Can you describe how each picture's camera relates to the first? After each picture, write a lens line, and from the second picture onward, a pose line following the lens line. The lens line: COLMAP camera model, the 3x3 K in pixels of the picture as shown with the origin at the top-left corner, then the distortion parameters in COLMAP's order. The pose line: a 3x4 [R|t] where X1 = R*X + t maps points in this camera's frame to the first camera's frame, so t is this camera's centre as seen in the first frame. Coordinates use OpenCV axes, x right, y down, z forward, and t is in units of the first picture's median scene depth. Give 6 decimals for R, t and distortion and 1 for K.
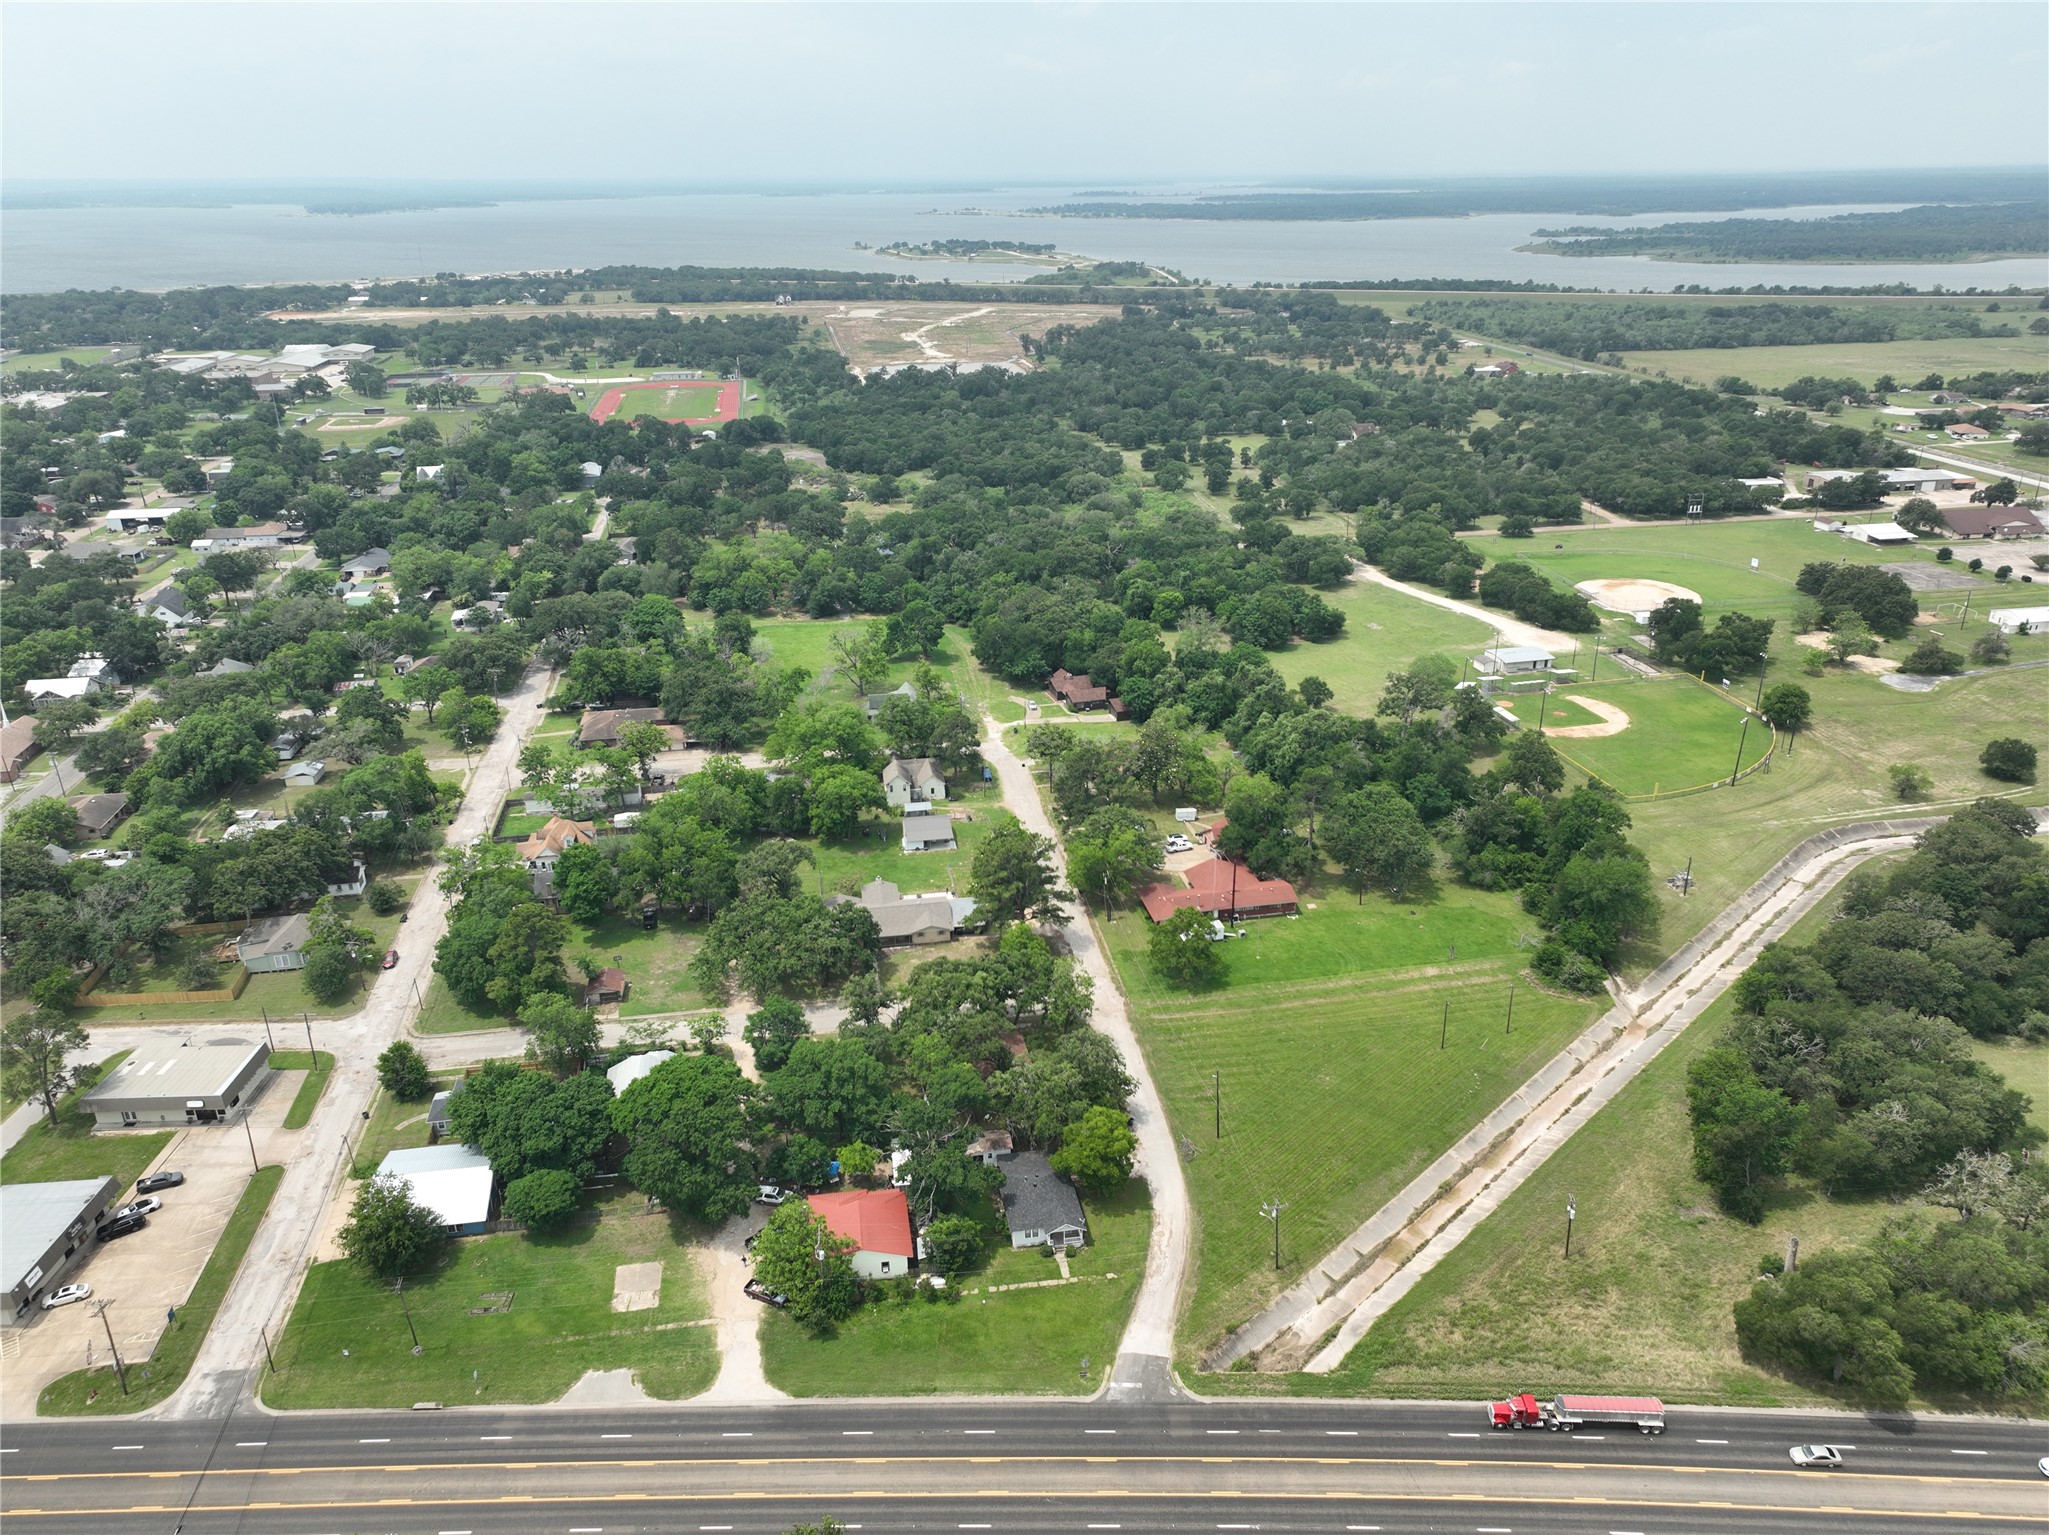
lens RADIAL K [[1443.4, 0, 1024.5], [0, 1443.4, 767.5], [0, 0, 1]] dist [-0.016704, 0.041083]
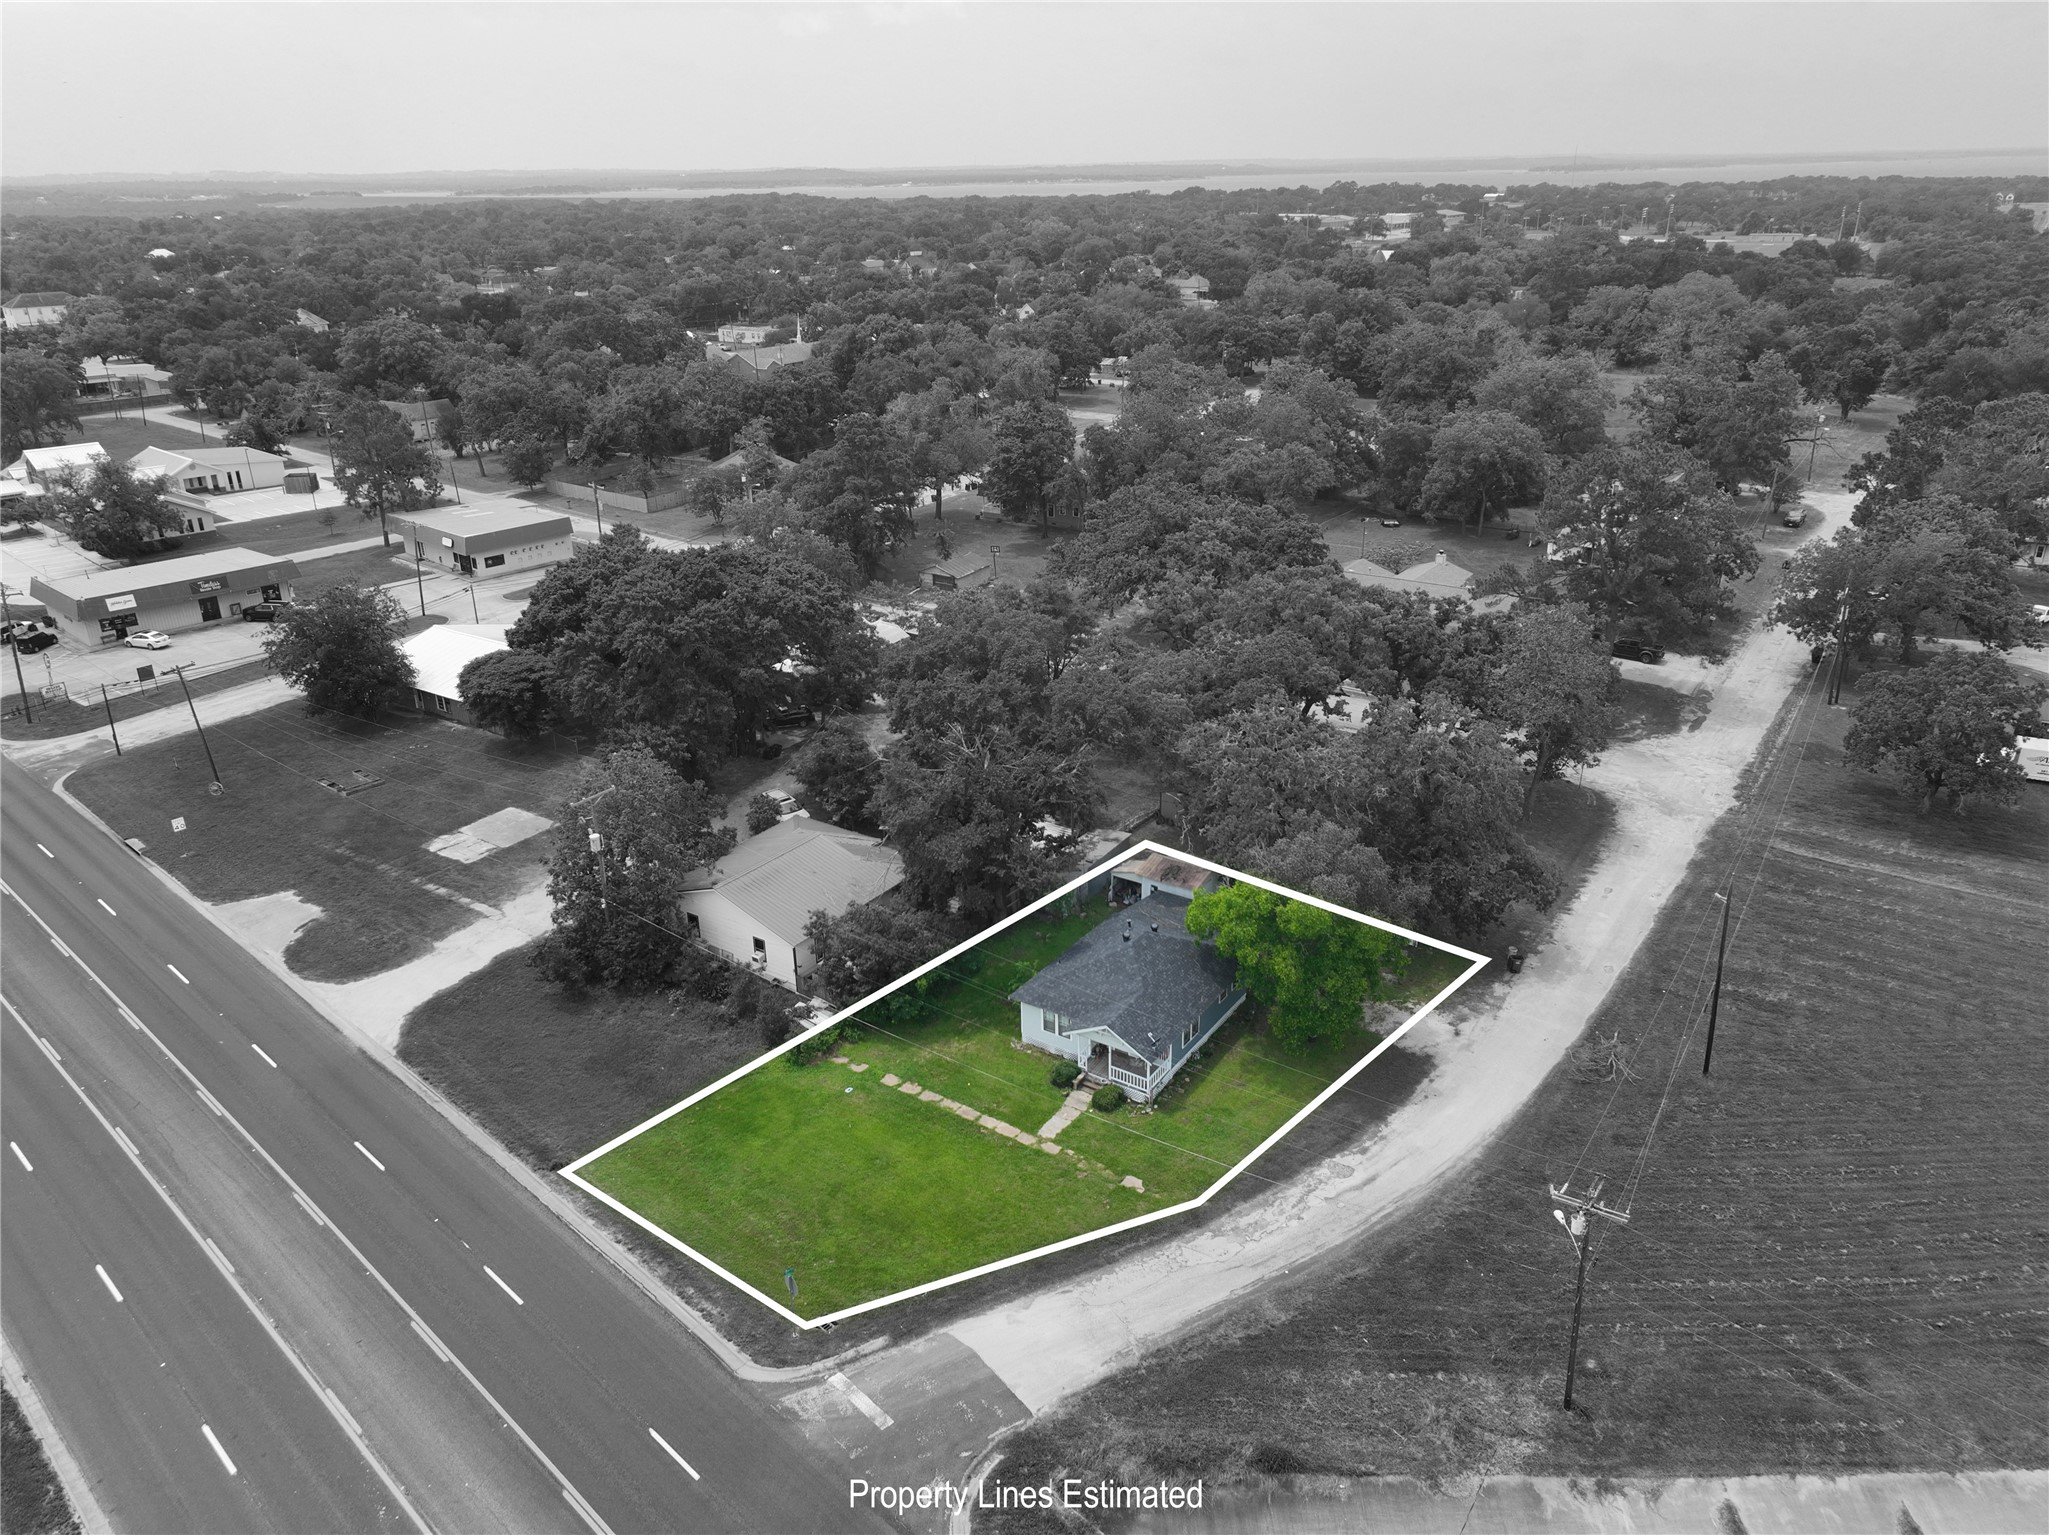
lens RADIAL K [[1443.4, 0, 1024.5], [0, 1443.4, 767.5], [0, 0, 1]] dist [-0.016704, 0.041083]
pose [[0.725214, 0.262893, -0.636358, 0.258700], [-0.255930, 0.960941, 0.105319, 0.214472], [0.639190, 0.086484, 0.764170, 0.683460]]
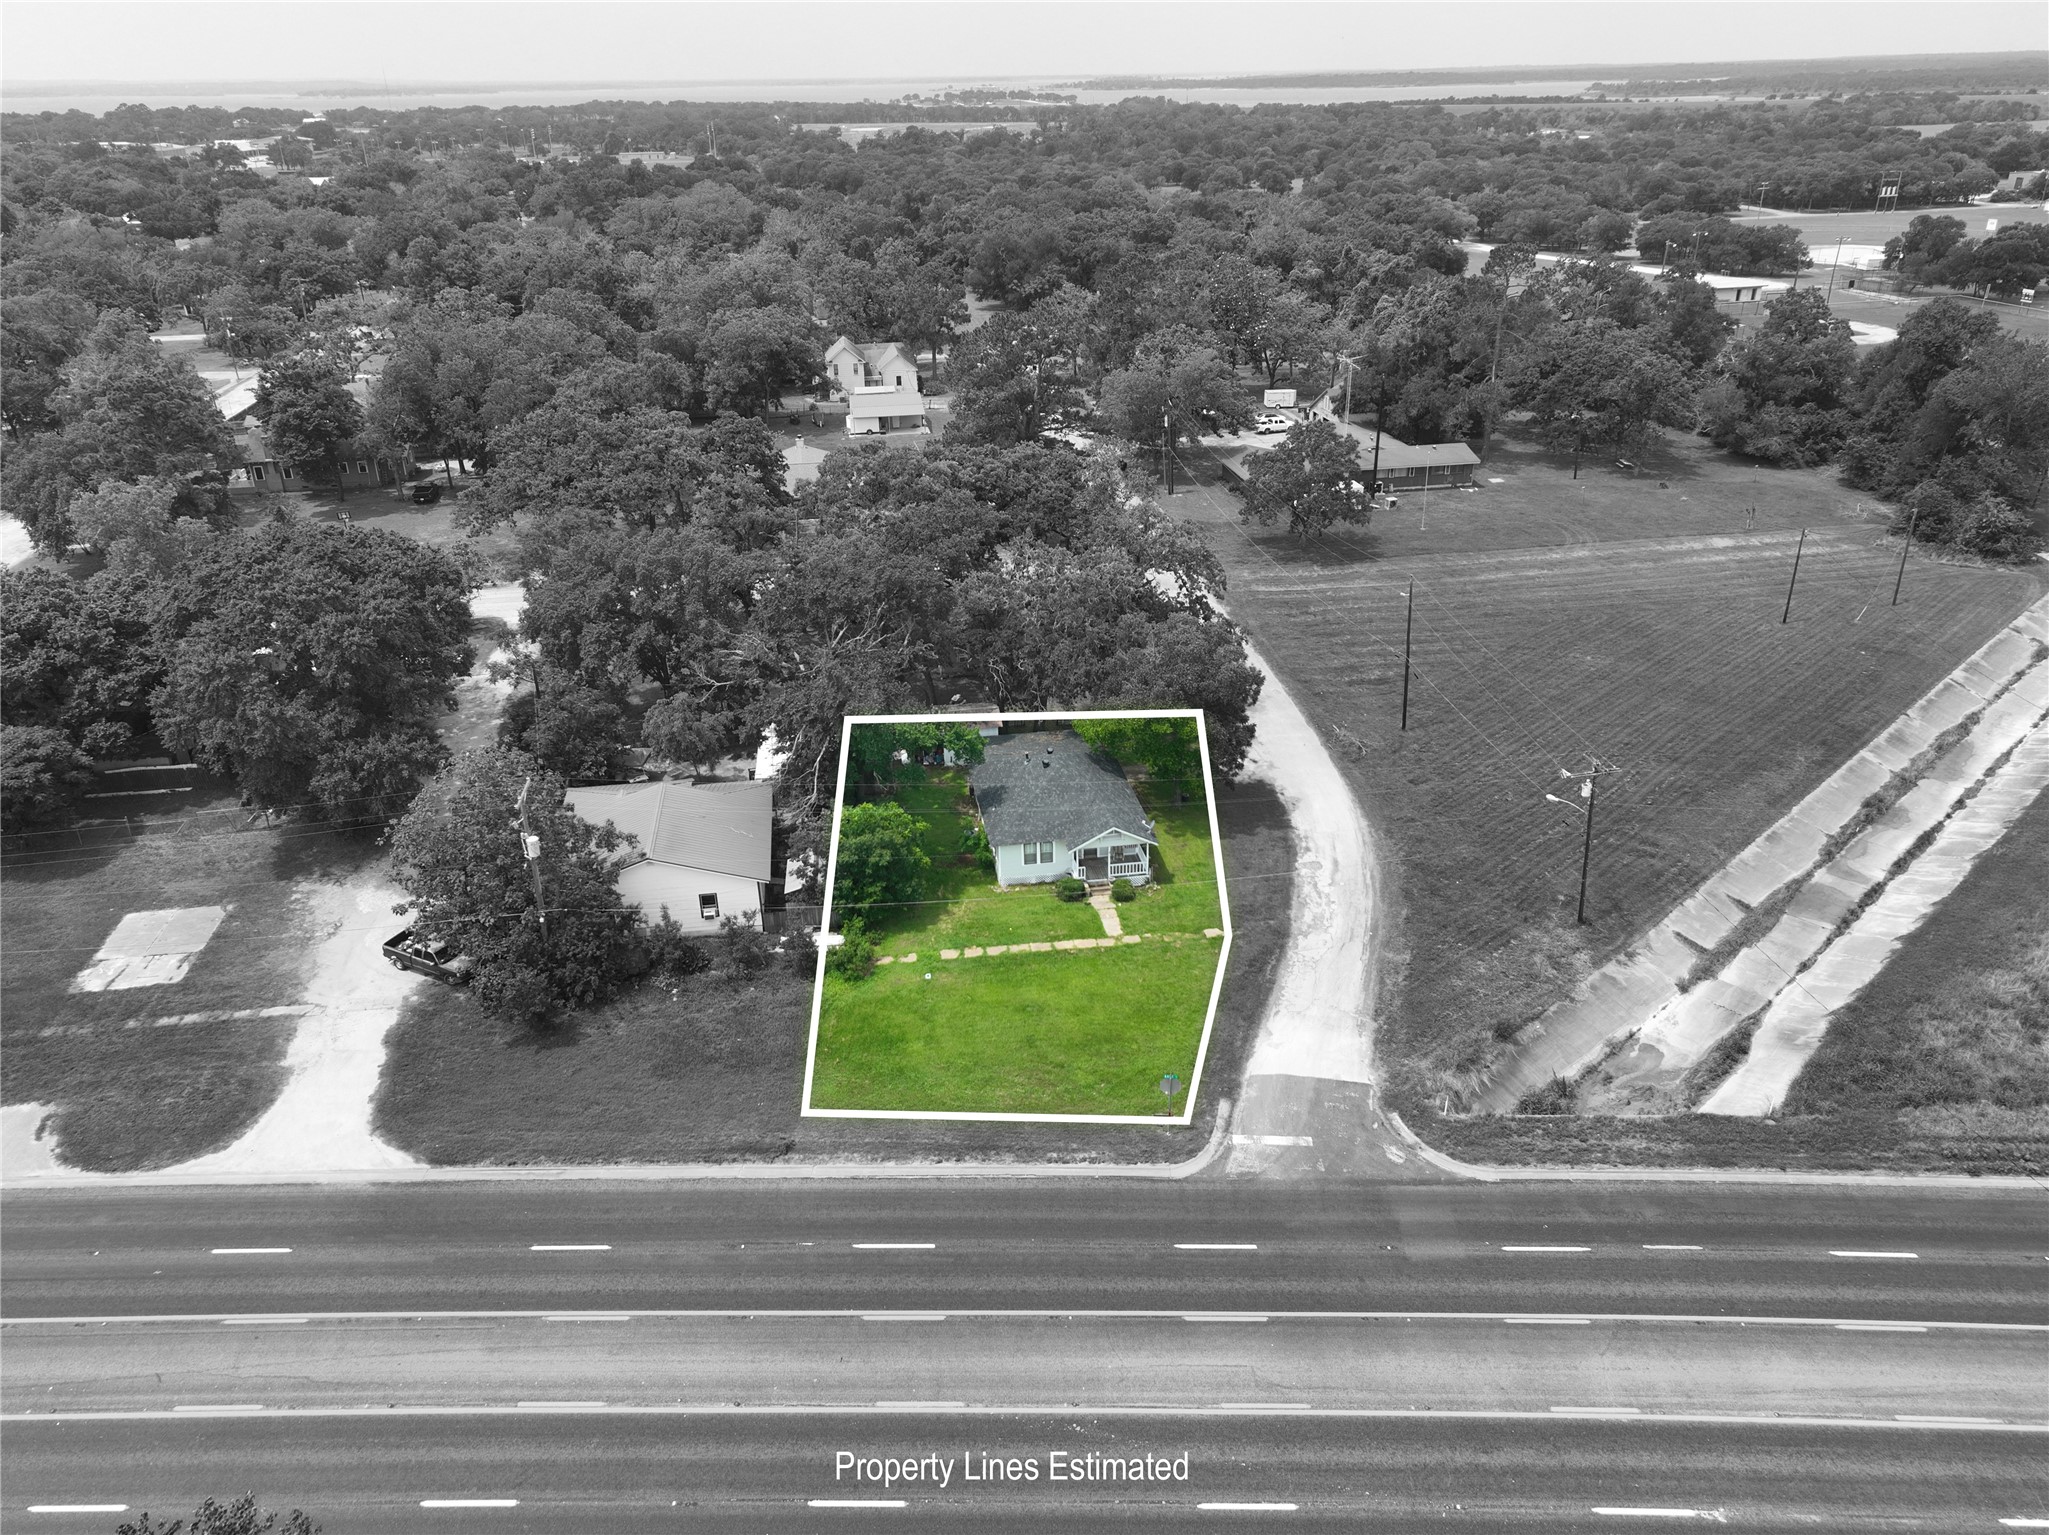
lens RADIAL K [[1443.4, 0, 1024.5], [0, 1443.4, 767.5], [0, 0, 1]] dist [-0.016704, 0.041083]
pose [[0.999896, -0.000505, -0.014429, 0.007435], [0.001310, 0.998442, 0.055785, 0.279147], [0.014378, -0.055799, 0.998339, 0.559531]]
